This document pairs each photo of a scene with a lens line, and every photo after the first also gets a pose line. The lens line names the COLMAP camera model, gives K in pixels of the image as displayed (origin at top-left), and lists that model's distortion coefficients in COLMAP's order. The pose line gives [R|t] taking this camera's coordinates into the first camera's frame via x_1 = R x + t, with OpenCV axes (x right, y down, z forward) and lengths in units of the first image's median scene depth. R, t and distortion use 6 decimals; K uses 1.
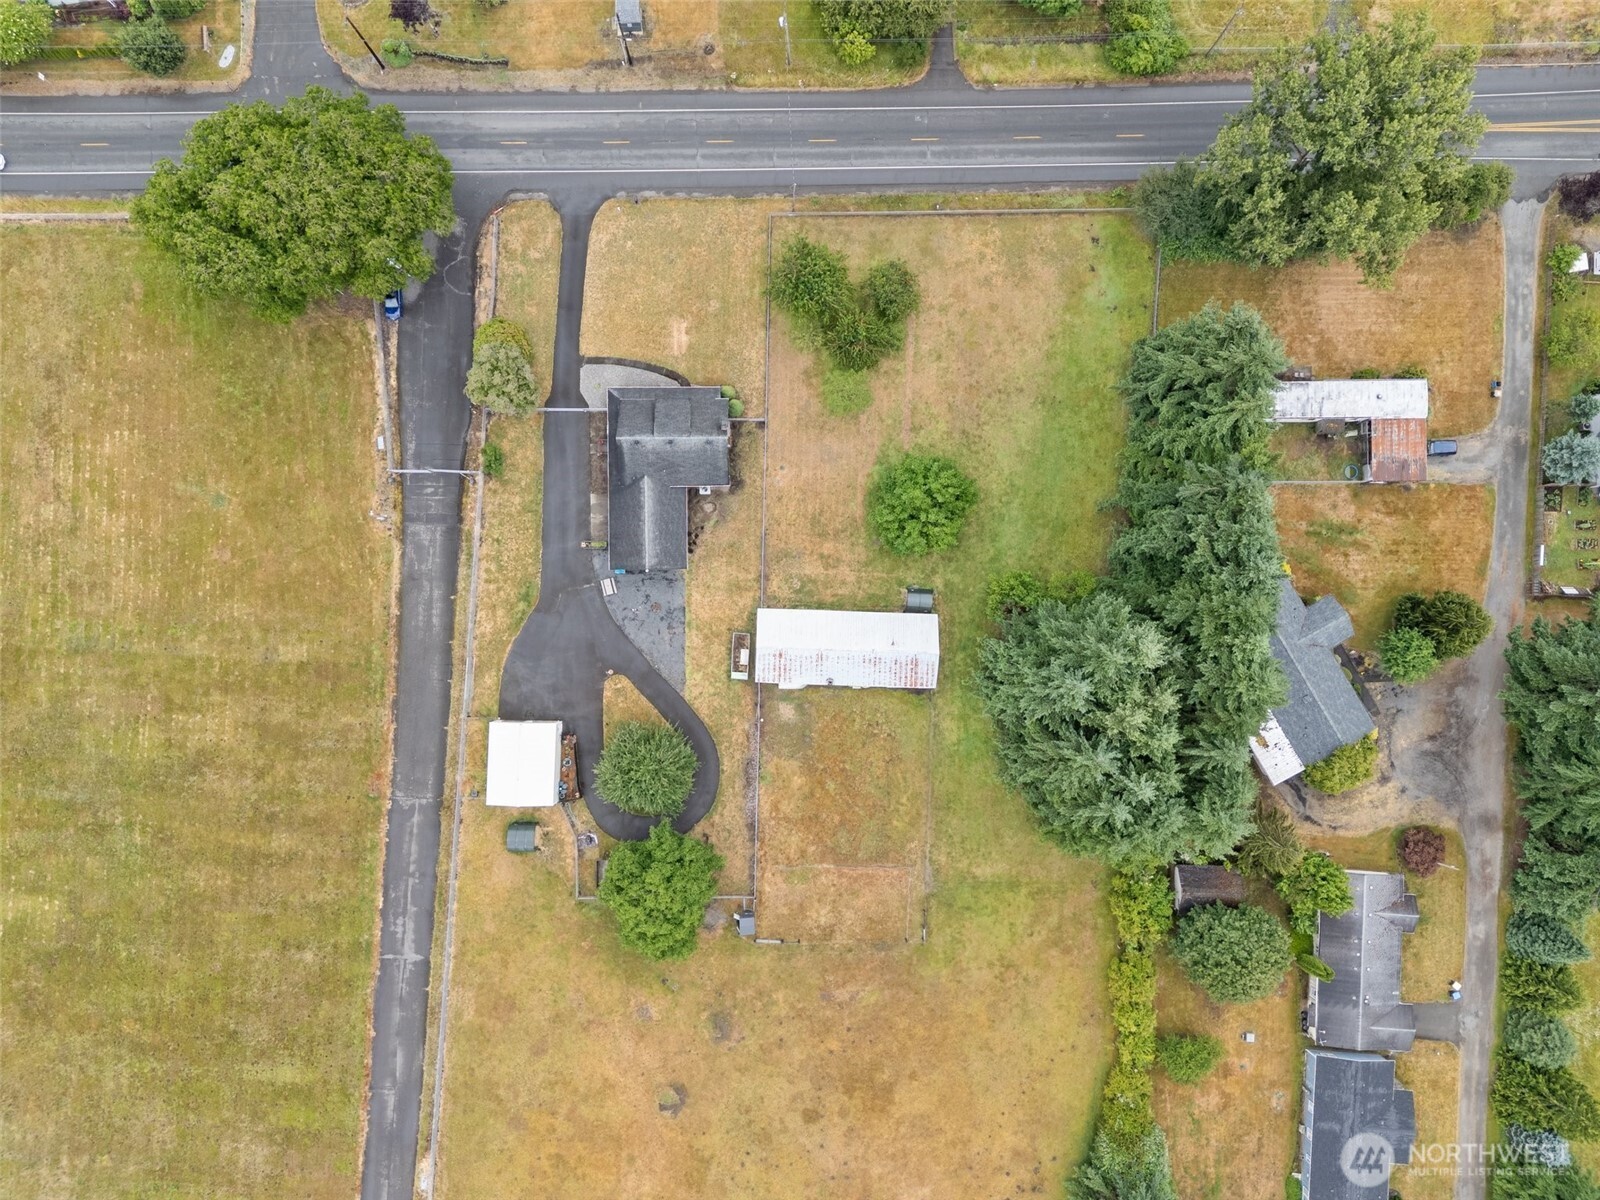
lens RADIAL K [[1172.1, 0, 800.0], [0, 1172.1, 600.0], [0, 0, 1]] dist [0.101777, -0.127008]
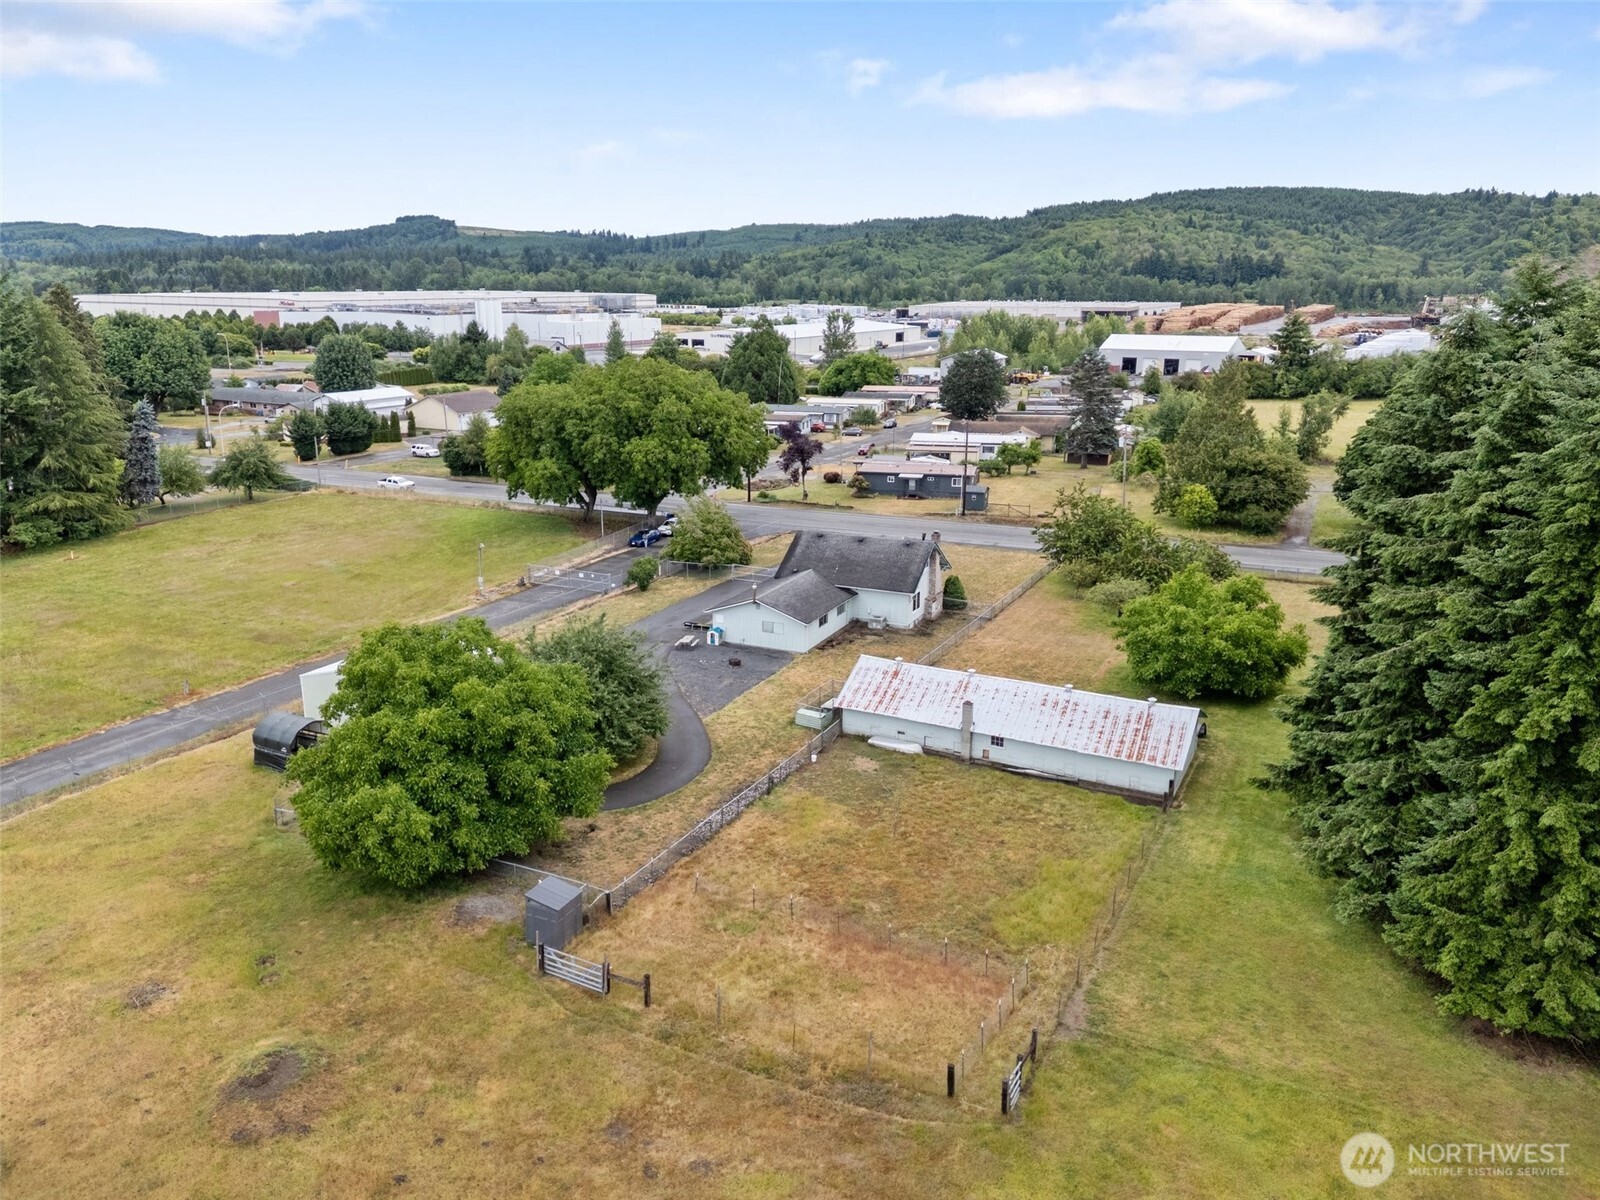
lens RADIAL K [[1202.1, 0, 800.0], [0, 1202.1, 600.0], [0, 0, 1]] dist [0.077148, -0.073107]
pose [[0.903372, 0.104234, -0.415999, 0.170539], [-0.428209, 0.272605, -0.861582, 0.533671], [0.023597, 0.956463, 0.290897, 0.784644]]
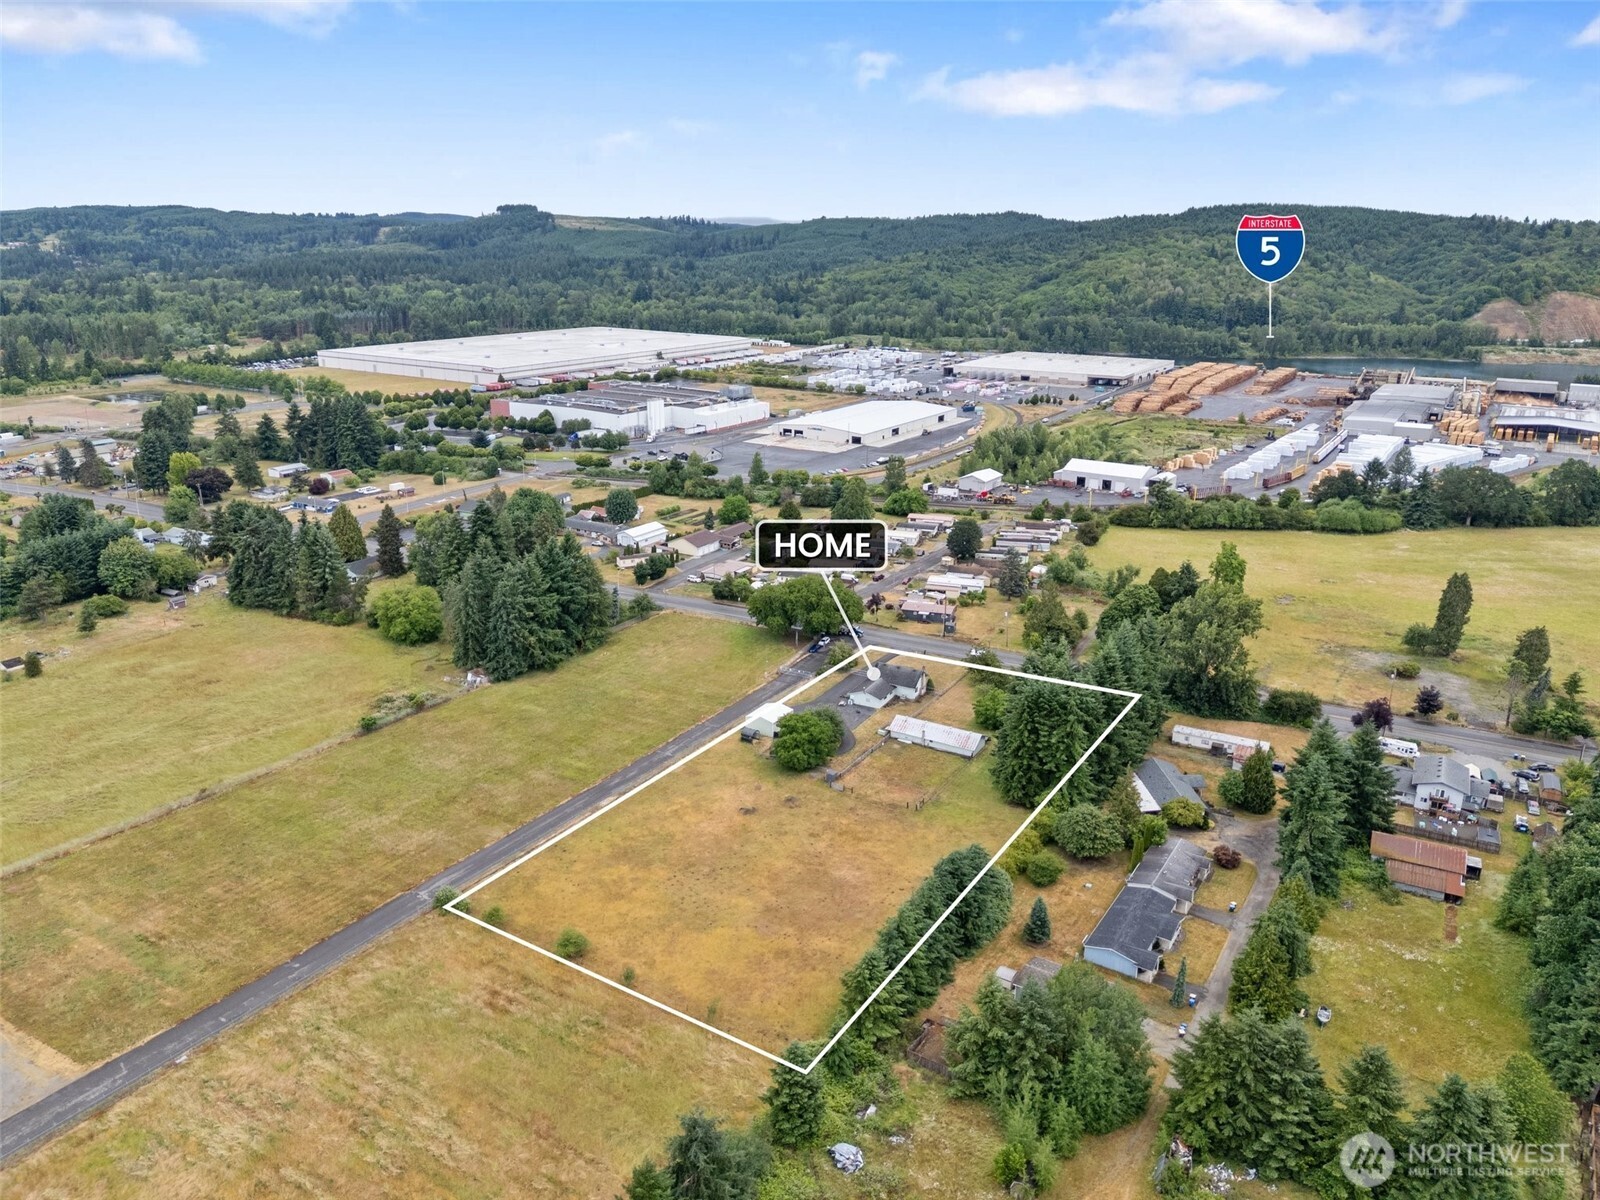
lens RADIAL K [[1172.1, 0, 800.0], [0, 1172.1, 600.0], [0, 0, 1]] dist [0.101777, -0.127008]
pose [[0.880436, 0.144092, -0.451741, 0.690218], [-0.473937, 0.297002, -0.828960, 1.708386], [0.014721, 0.943943, 0.329781, 0.132789]]
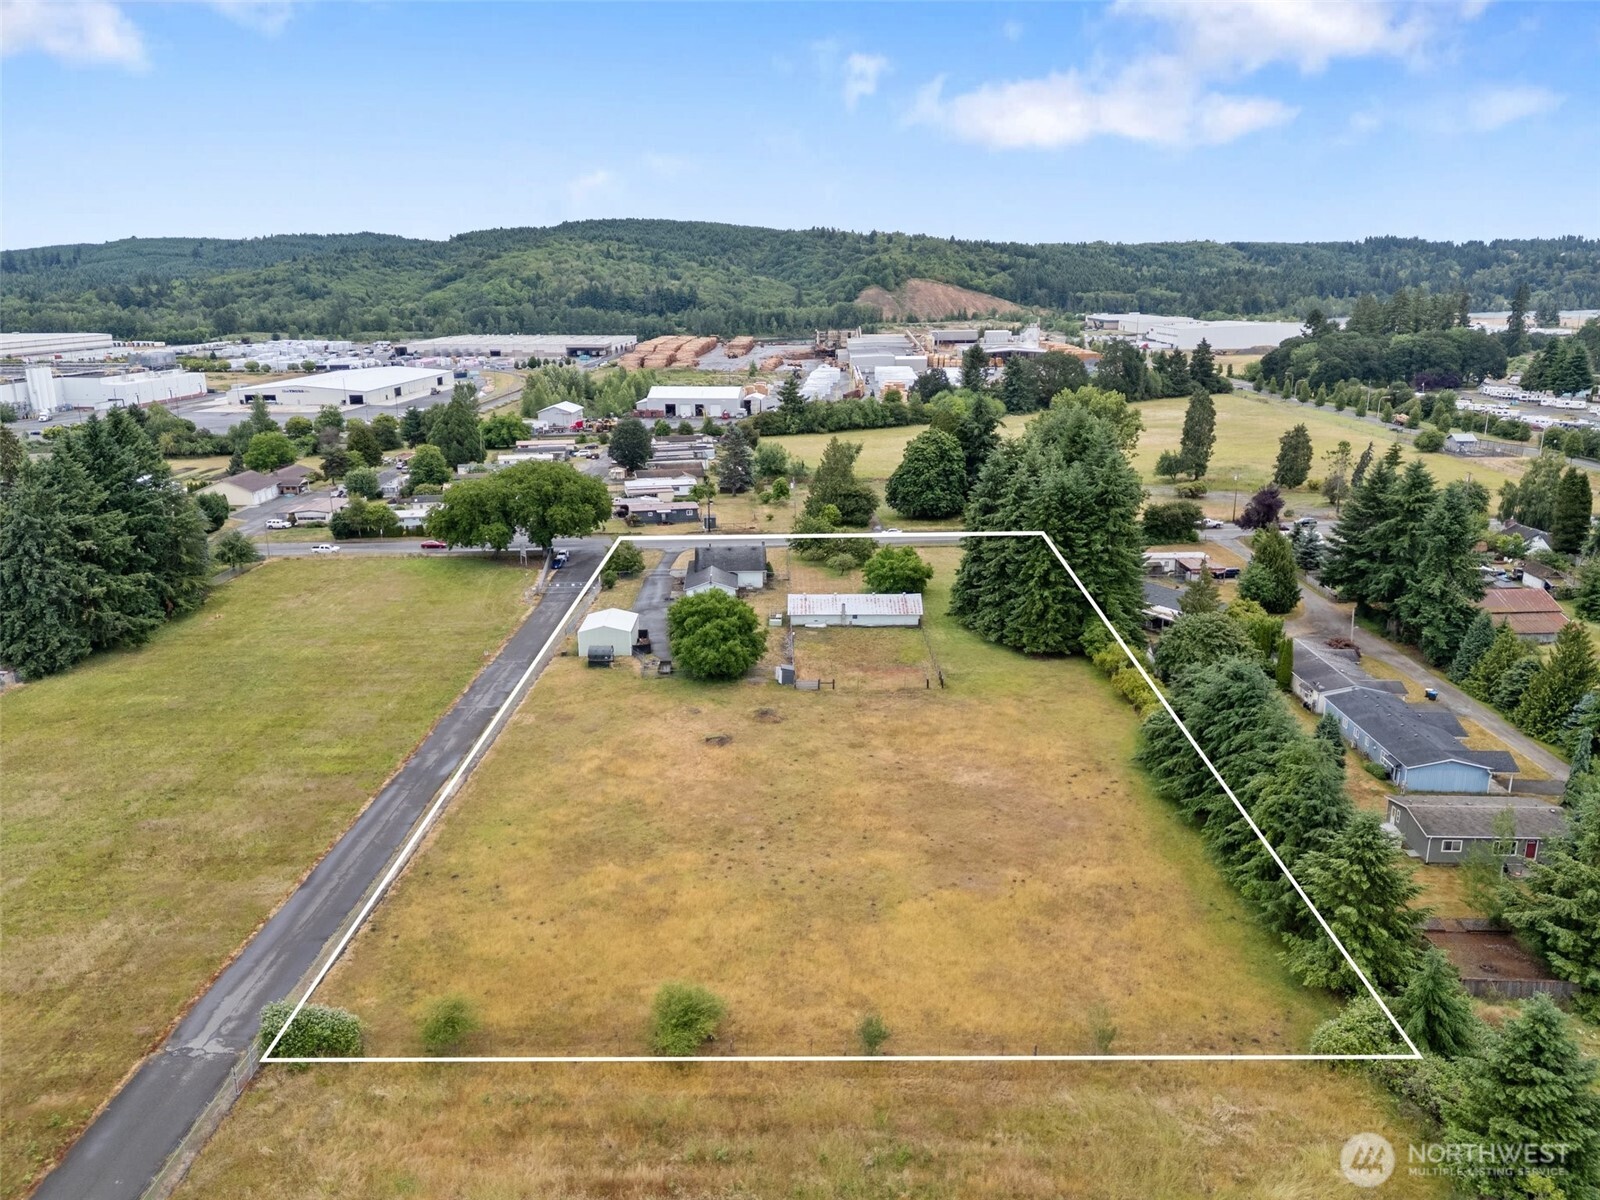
lens RADIAL K [[1172.1, 0, 800.0], [0, 1172.1, 600.0], [0, 0, 1]] dist [0.101777, -0.127008]
pose [[0.999202, -0.024073, 0.031875, -0.065889], [0.037634, 0.299906, -0.953226, 1.321965], [0.013388, 0.953665, 0.300572, 0.578159]]
